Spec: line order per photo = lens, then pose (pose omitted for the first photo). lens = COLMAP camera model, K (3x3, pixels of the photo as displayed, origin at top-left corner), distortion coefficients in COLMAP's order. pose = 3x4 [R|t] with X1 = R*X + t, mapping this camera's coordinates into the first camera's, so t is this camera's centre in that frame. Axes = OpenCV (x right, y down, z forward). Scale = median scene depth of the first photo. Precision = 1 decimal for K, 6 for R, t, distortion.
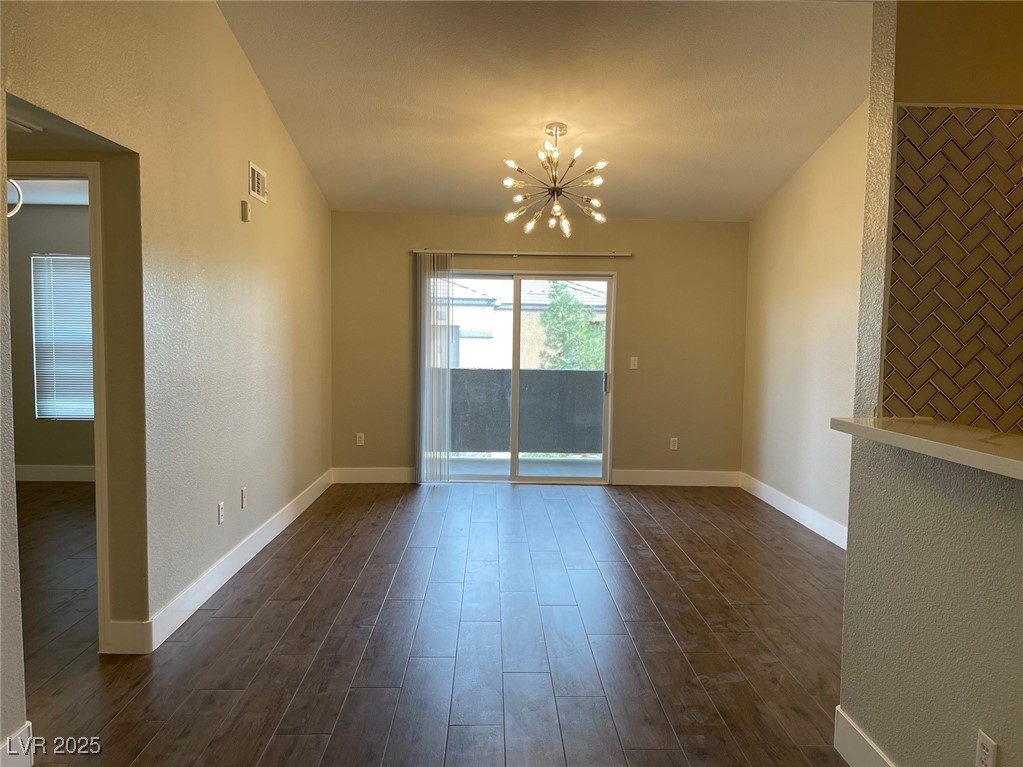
lens RADIAL K [[766.9, 0, 514.6], [0, 766.9, 391.0], [0, 0, 1]] dist [0.082323, -0.112933]
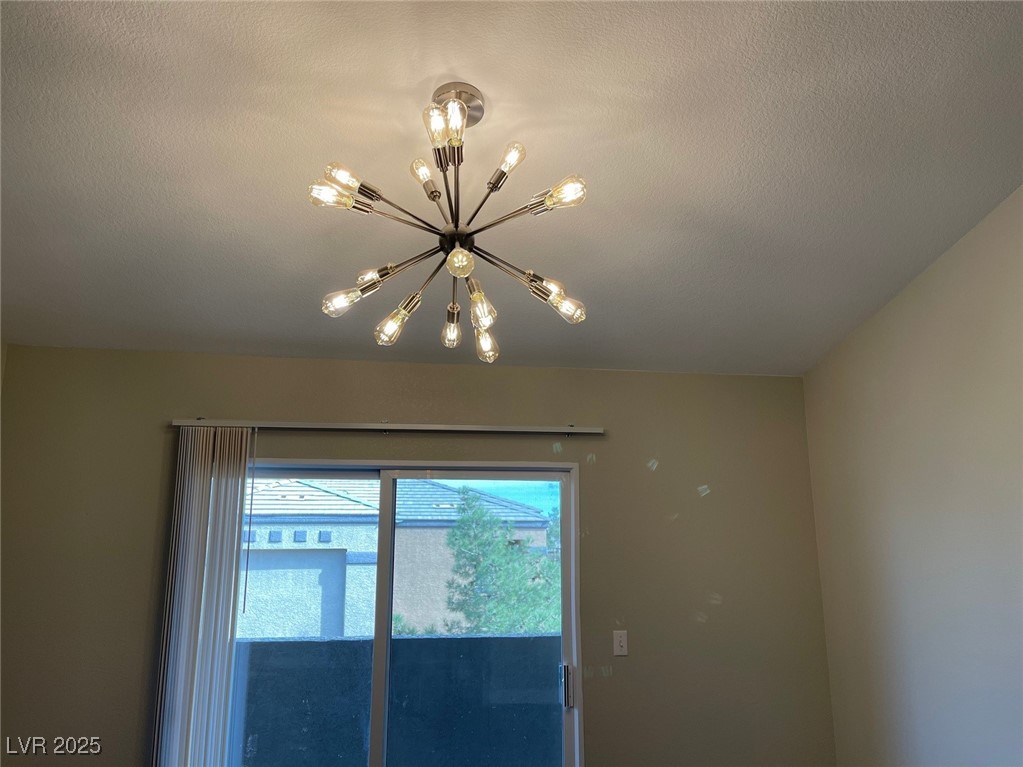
lens RADIAL K [[766.9, 0, 514.6], [0, 766.9, 391.0], [0, 0, 1]] dist [0.082323, -0.112933]
pose [[0.993446, 0.005702, 0.114156, 0.010657], [0.025715, 0.962000, -0.271837, -0.022279], [-0.111368, 0.272991, 0.955549, 0.181261]]
